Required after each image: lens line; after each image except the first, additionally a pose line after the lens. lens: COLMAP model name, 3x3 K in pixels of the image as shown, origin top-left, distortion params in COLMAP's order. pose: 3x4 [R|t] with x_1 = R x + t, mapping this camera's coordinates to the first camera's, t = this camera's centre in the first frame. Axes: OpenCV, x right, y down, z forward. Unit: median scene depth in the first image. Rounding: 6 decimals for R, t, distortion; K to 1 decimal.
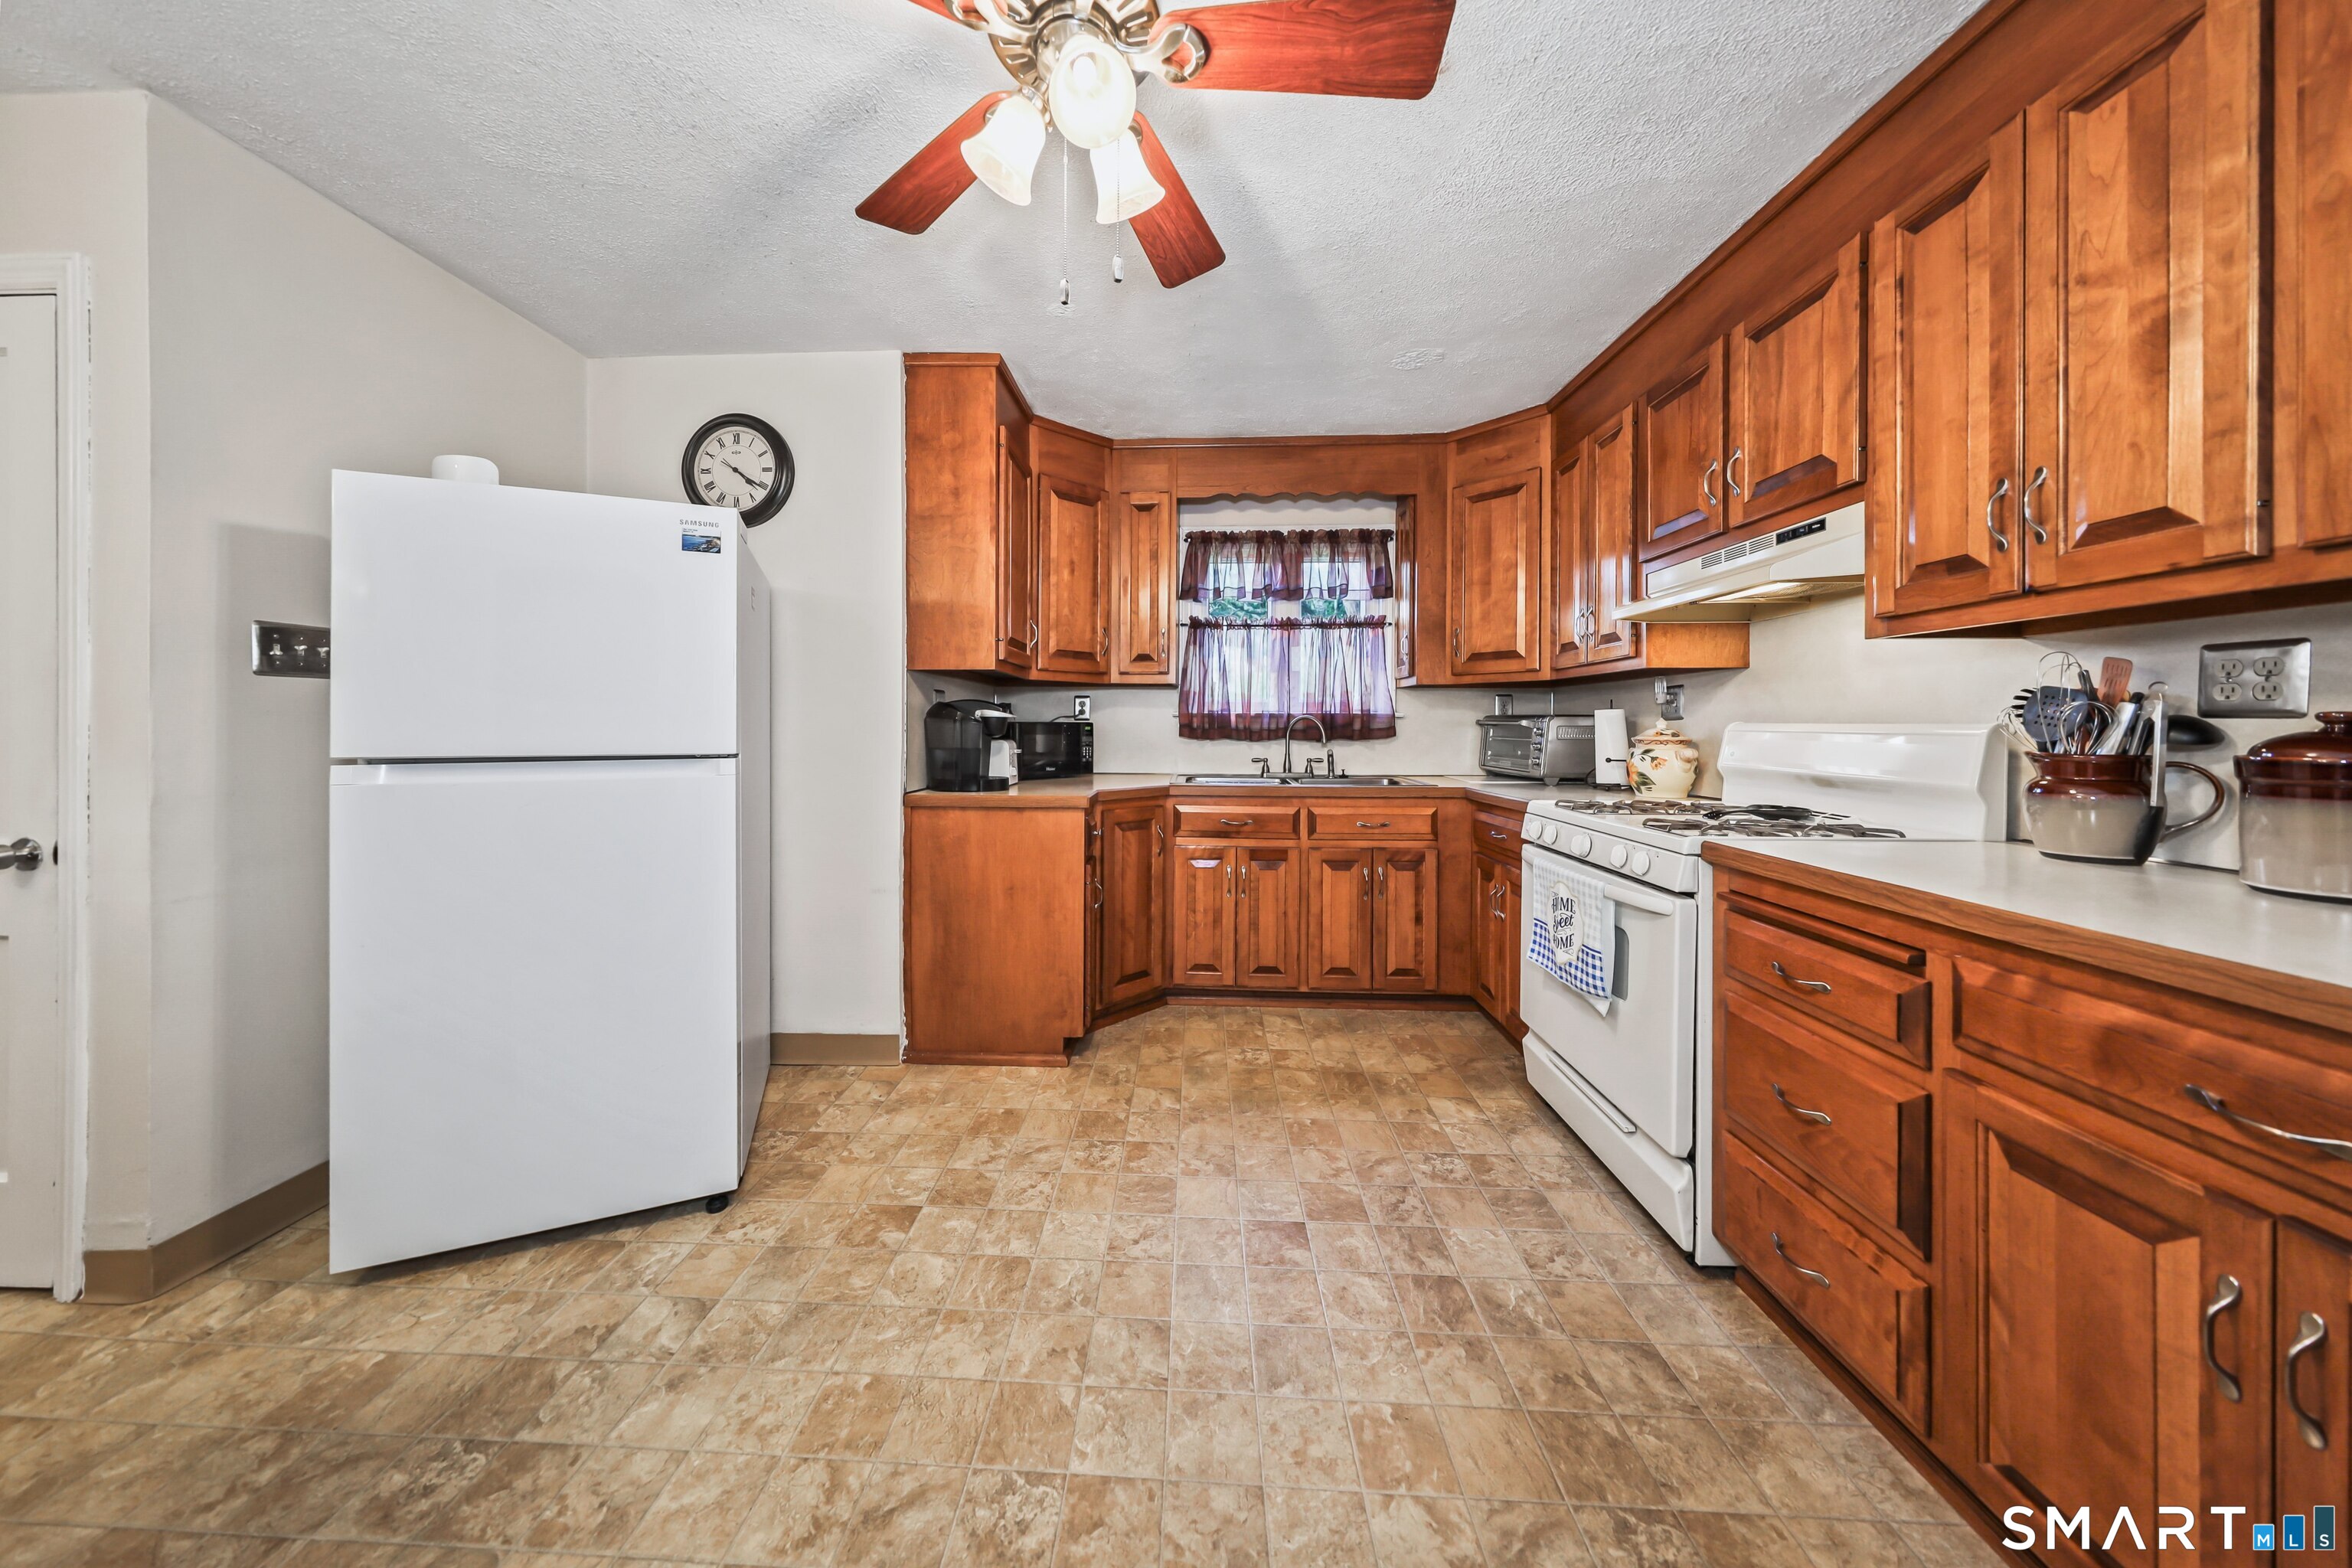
lens RADIAL K [[742.1, 0, 1155.9], [0, 742.1, 727.9], [0, 0, 1]] dist [0.002653, 0.000094]
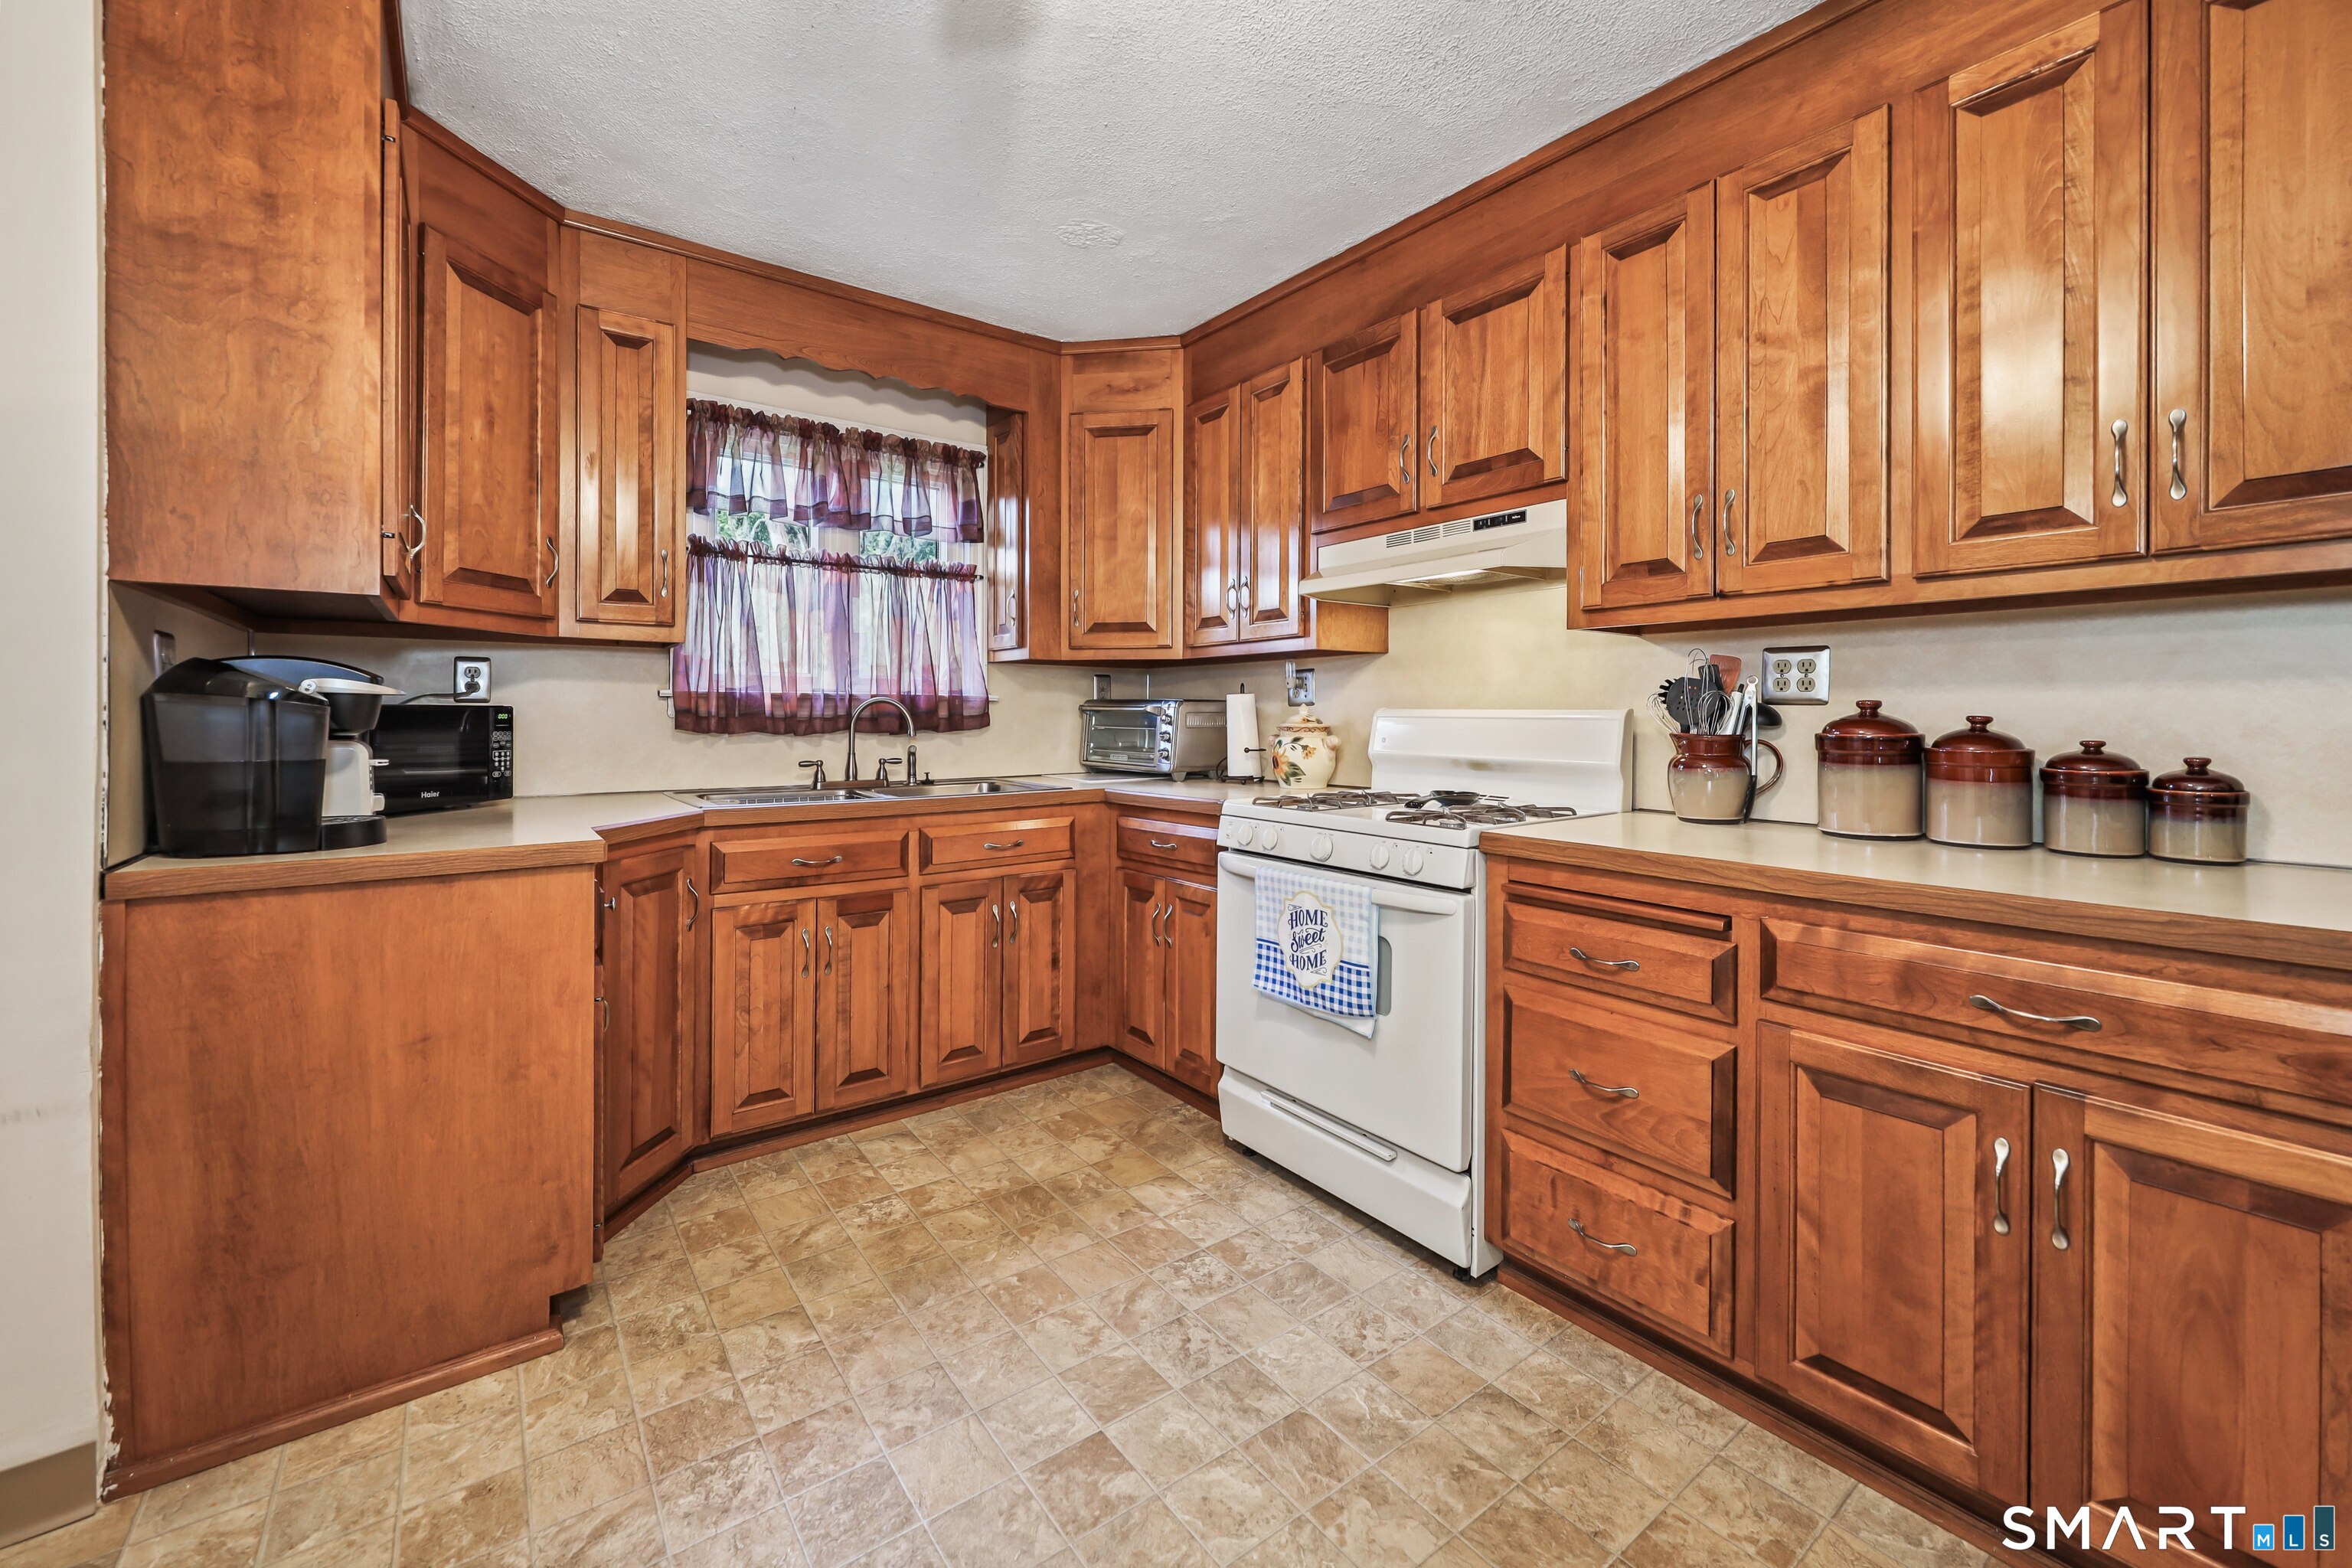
lens RADIAL K [[946.7, 0, 1152.0], [0, 946.7, 719.8], [0, 0, 1]] dist [0.006257, -0.001643]
pose [[0.775262, -0.005006, 0.631620, -0.235122], [0.002616, 0.999985, 0.004713, 0.000729], [-0.631634, -0.002001, 0.775264, 0.213450]]
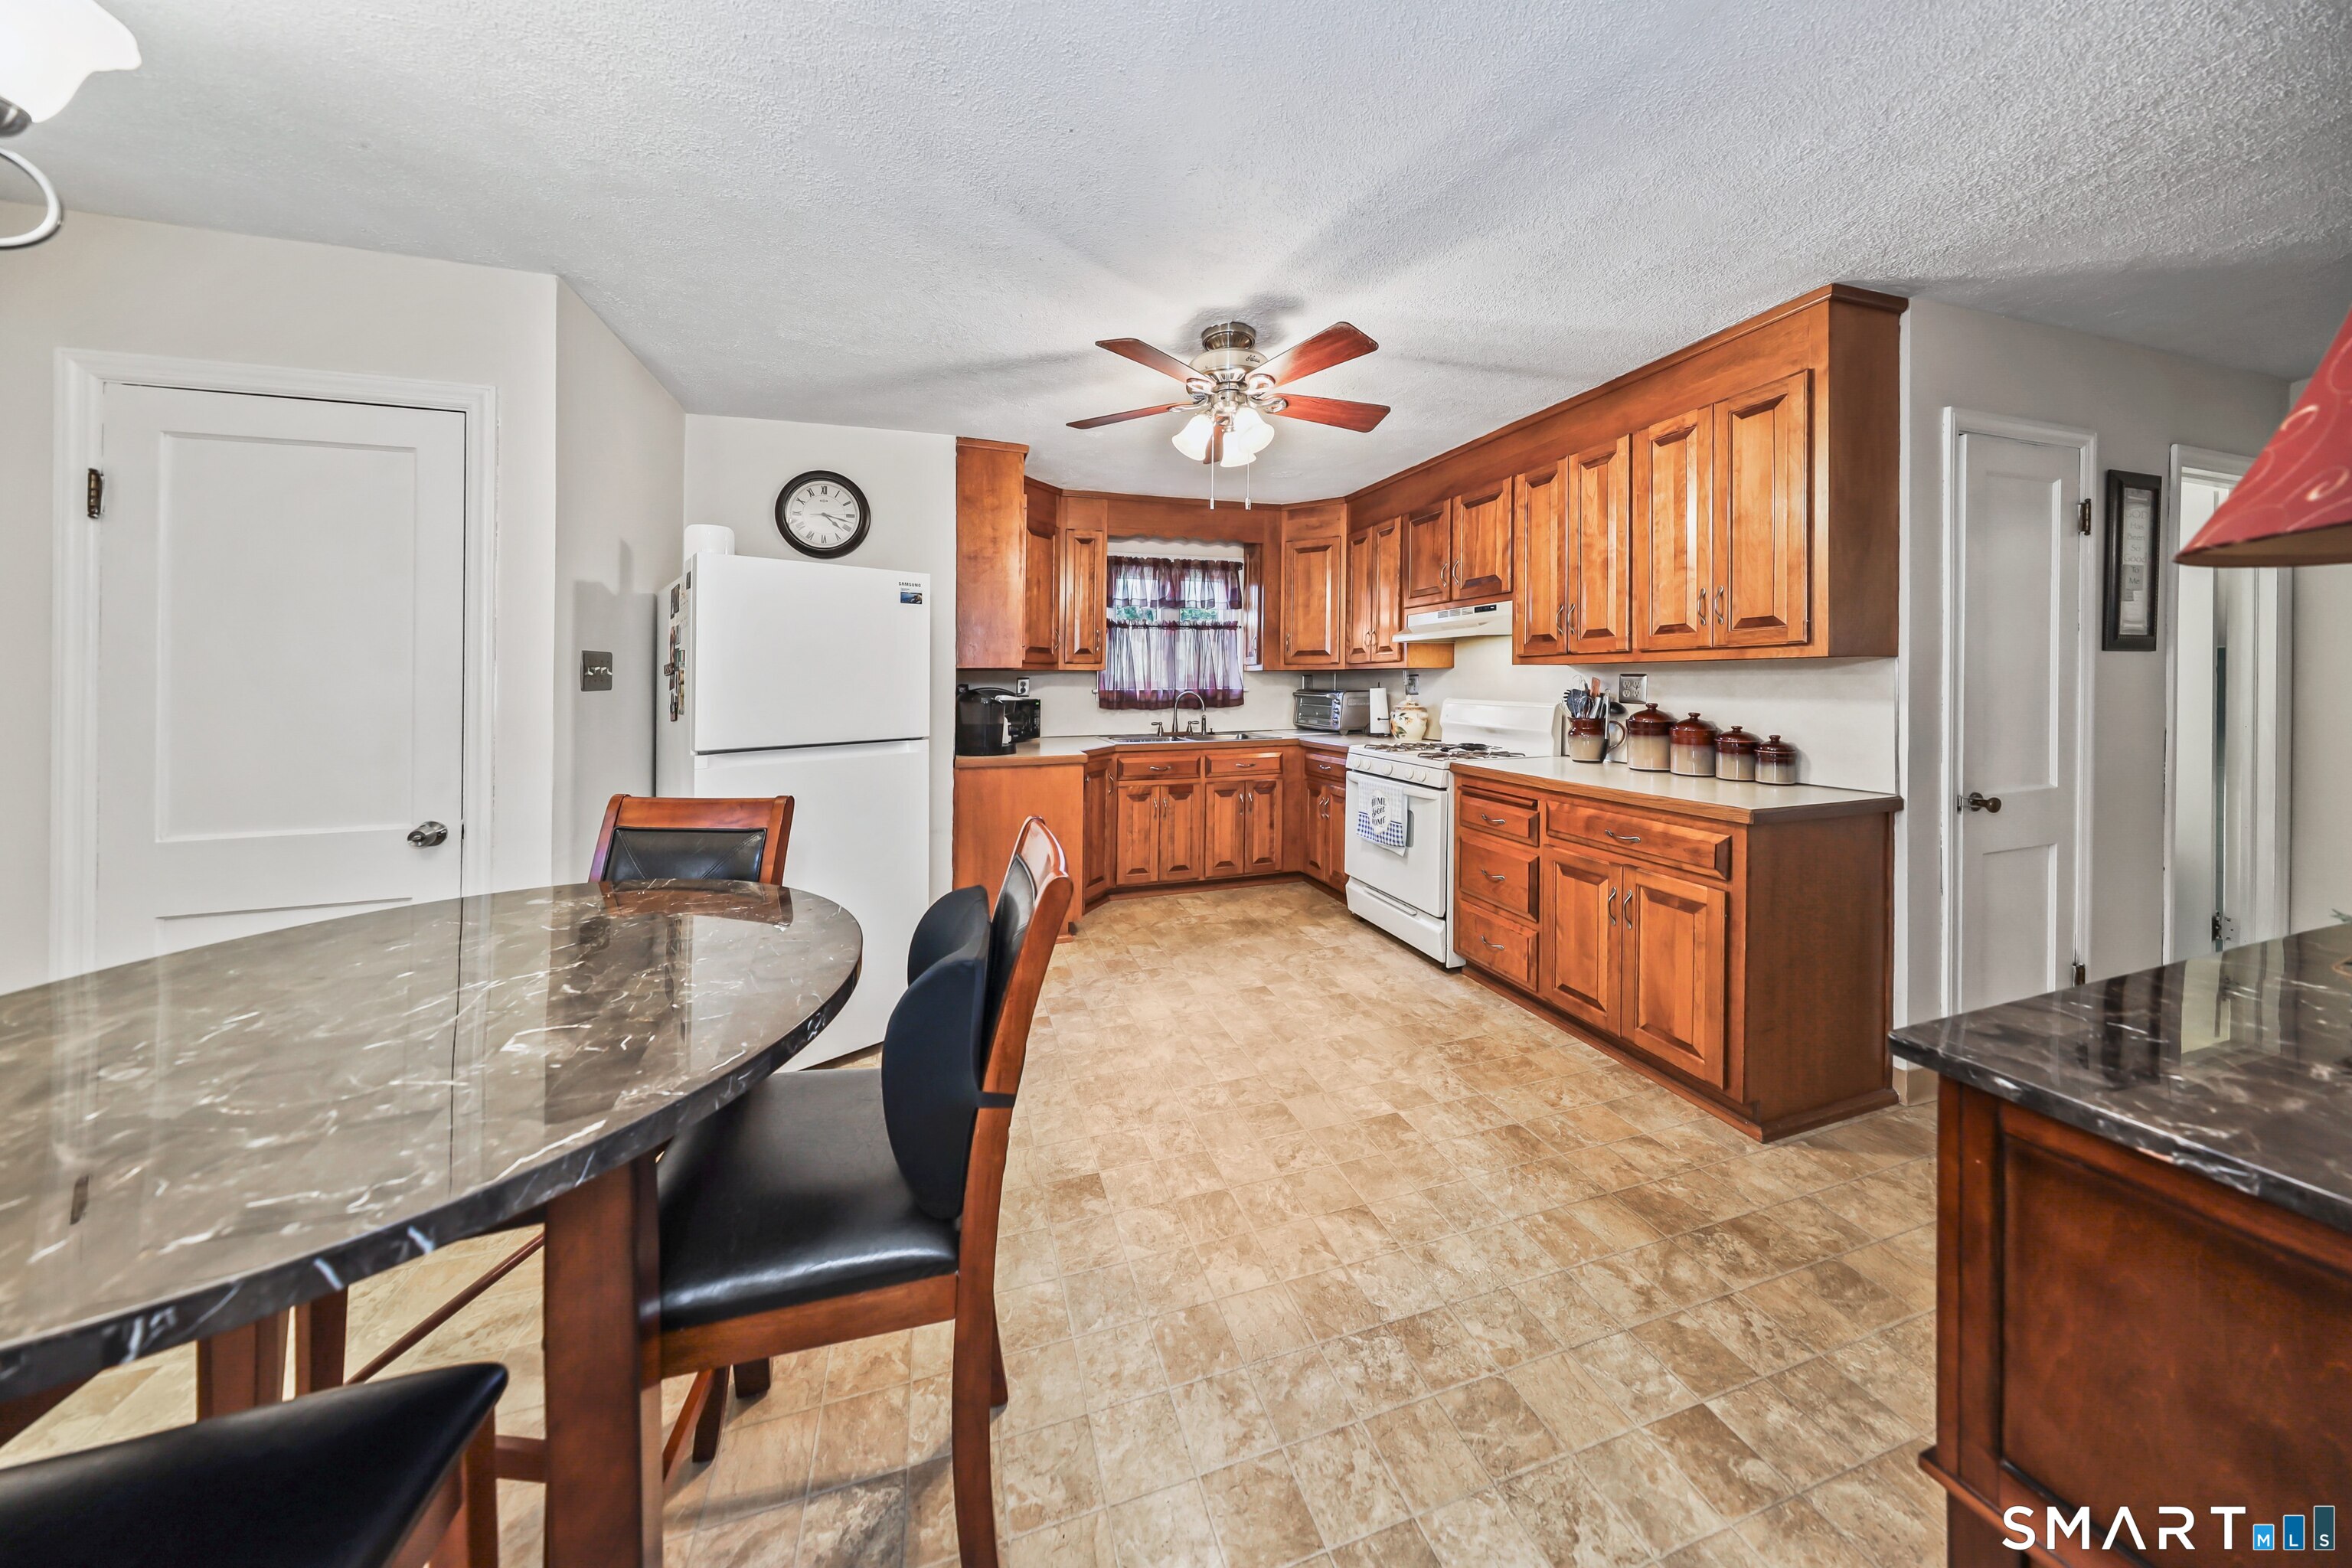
lens RADIAL K [[724.5, 0, 1154.0], [0, 724.5, 696.6], [0, 0, 1]] dist [0.000511, -0.000064]
pose [[0.941007, -0.015206, 0.338045, -0.476158], [0.008088, 0.999715, 0.022455, -0.056324], [-0.338290, -0.018396, 0.940862, -0.405475]]
